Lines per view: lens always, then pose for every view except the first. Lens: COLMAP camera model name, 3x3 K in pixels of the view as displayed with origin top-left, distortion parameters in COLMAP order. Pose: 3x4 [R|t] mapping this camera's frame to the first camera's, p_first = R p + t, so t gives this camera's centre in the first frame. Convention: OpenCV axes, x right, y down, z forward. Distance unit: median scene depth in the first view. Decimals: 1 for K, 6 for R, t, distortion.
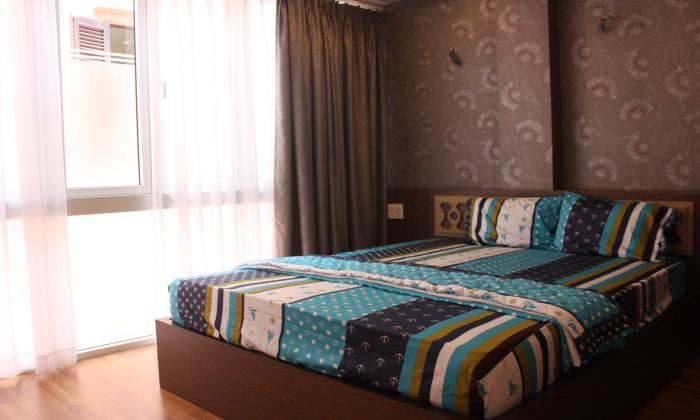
lens RADIAL K [[583.8, 0, 346.5], [0, 583.8, 210.4], [0, 0, 1]] dist [-0.164882, 0.149424]
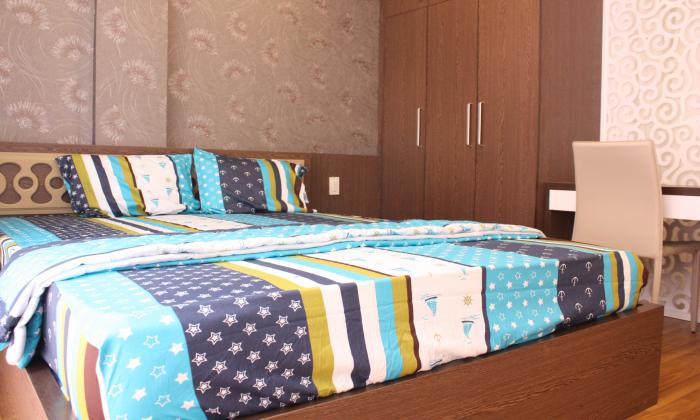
lens RADIAL K [[583.8, 0, 346.5], [0, 583.8, 210.4], [0, 0, 1]] dist [-0.164882, 0.149424]
pose [[0.161851, -0.045136, 0.985782, -0.535809], [0.046391, 0.998197, 0.038088, 0.045923], [-0.985724, 0.039567, 0.163653, 0.726734]]
